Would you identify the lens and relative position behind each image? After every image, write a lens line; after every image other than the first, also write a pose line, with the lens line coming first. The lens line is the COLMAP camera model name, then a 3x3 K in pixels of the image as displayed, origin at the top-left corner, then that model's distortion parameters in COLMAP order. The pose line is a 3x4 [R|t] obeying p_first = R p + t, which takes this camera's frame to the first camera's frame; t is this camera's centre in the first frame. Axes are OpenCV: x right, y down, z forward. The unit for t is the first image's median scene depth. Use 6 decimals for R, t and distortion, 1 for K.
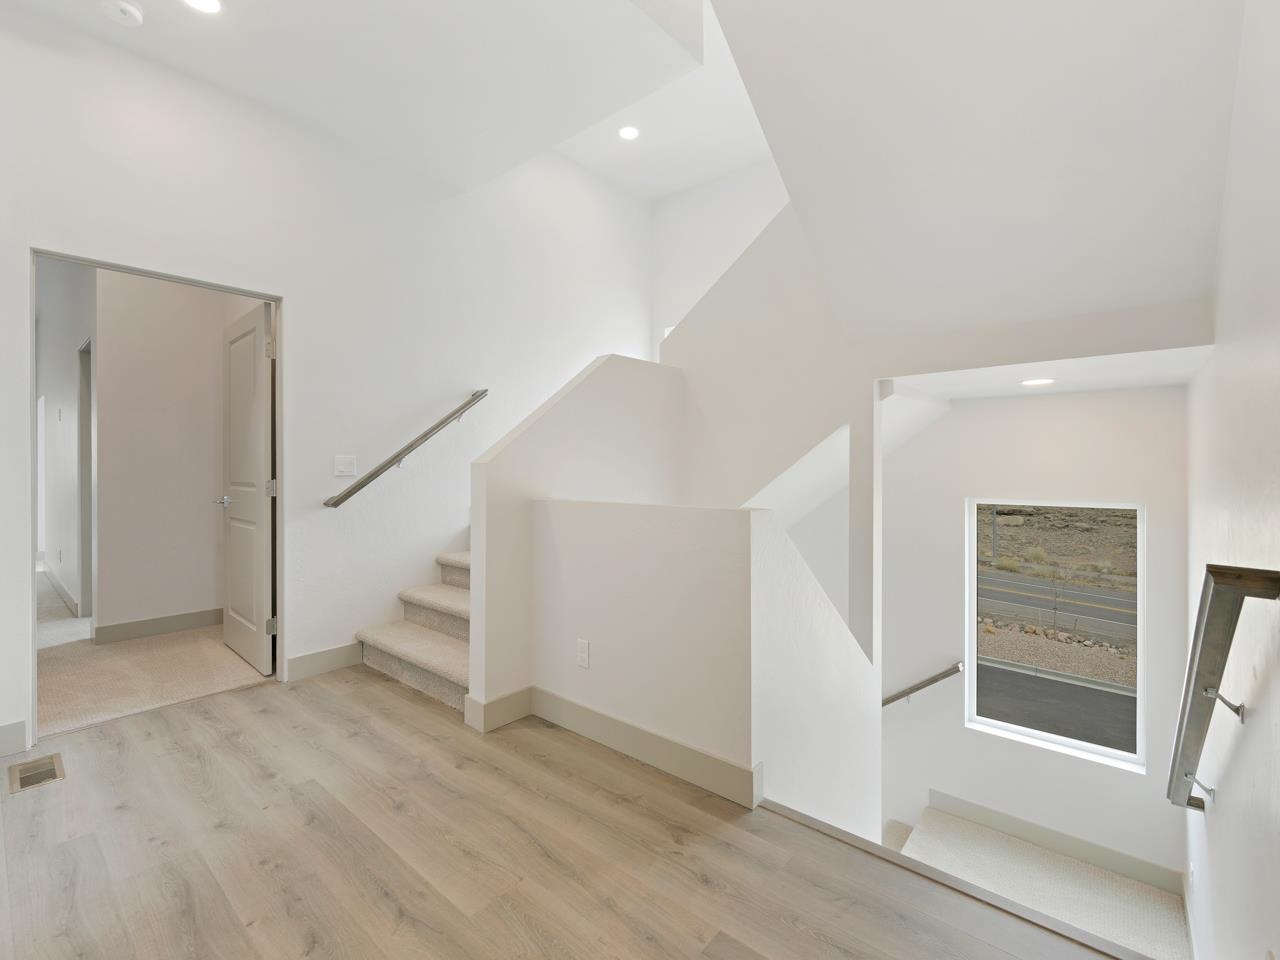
lens RADIAL K [[566.9, 0, 636.4], [0, 566.9, 475.6], [0, 0, 1]] dist [-0.001749, 0.000668]
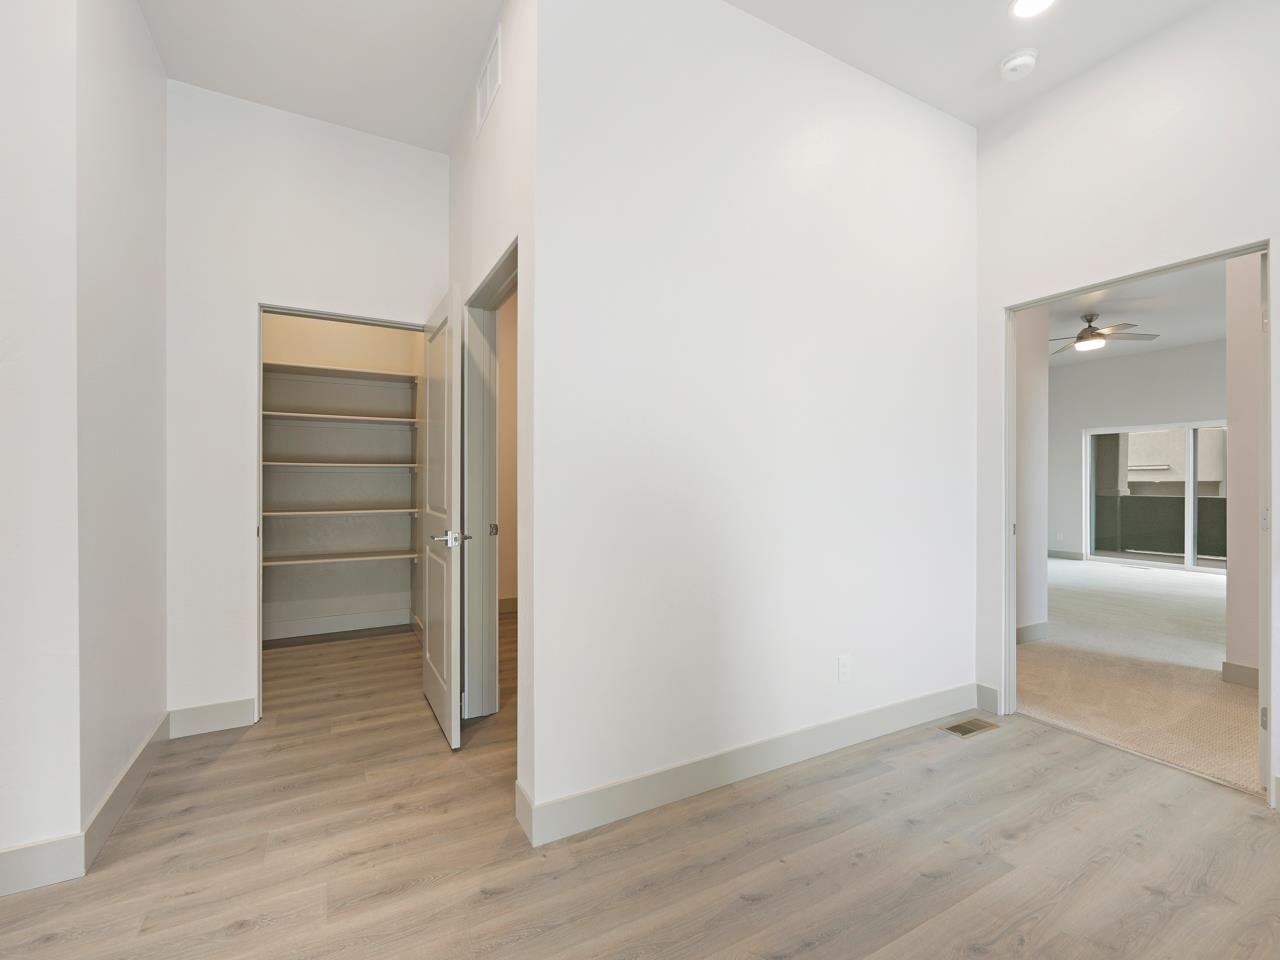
lens RADIAL K [[566.9, 0, 647.7], [0, 566.9, 484.3], [0, 0, 1]] dist [-0.001749, 0.000668]
pose [[-0.348113, 0.003175, -0.937447, 0.433626], [-0.010241, 0.999922, 0.007189, -0.025330], [0.937397, 0.012103, -0.348053, 0.868366]]
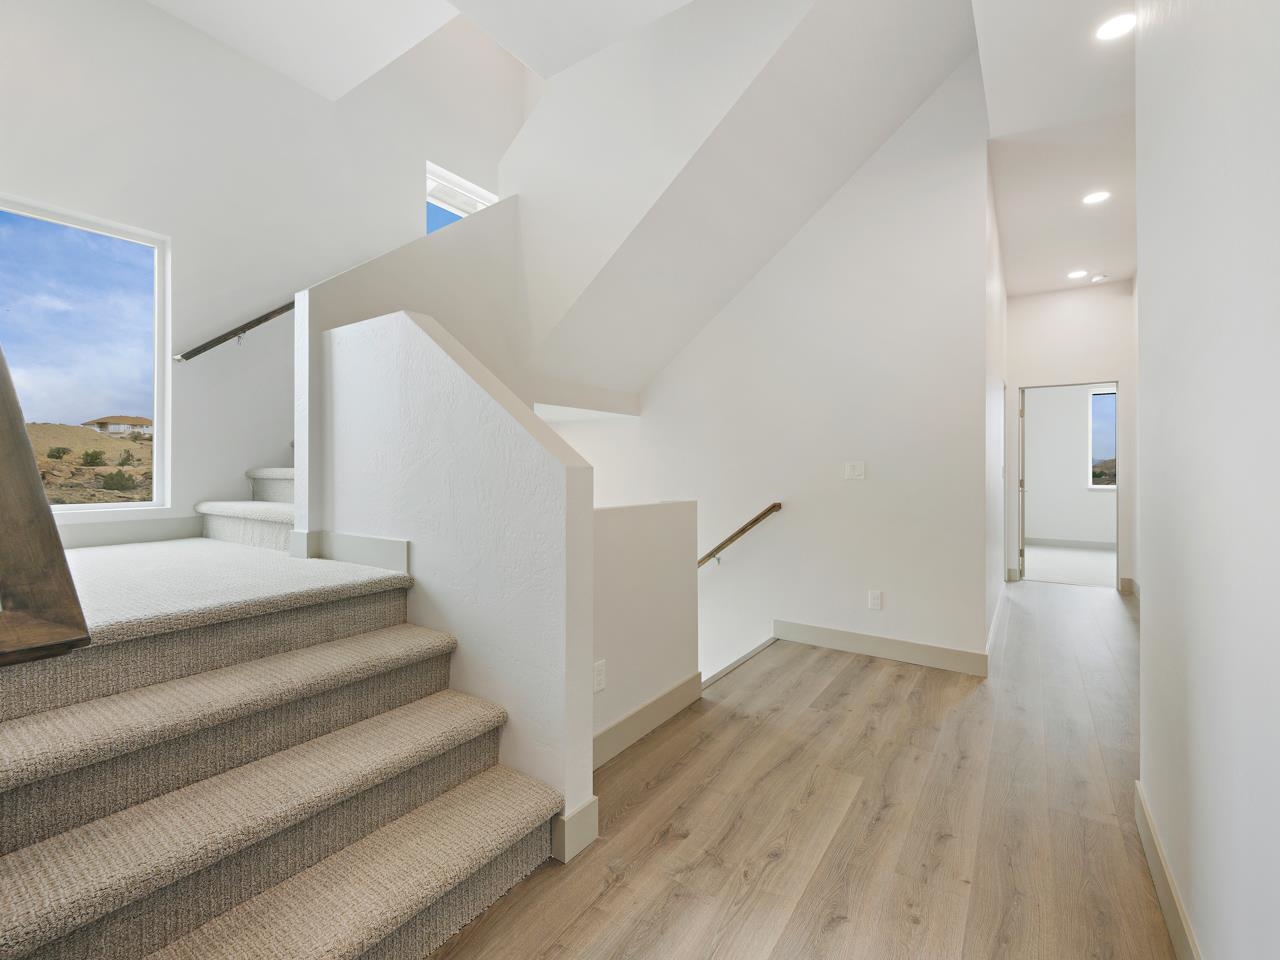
lens RADIAL K [[566.9, 0, 637.9], [0, 566.9, 473.2], [0, 0, 1]] dist [-0.001749, 0.000668]
pose [[-0.101893, -0.002361, 0.994793, -1.314574], [0.014559, 0.999887, 0.003864, -0.024738], [-0.994689, 0.014877, -0.101847, 1.329851]]
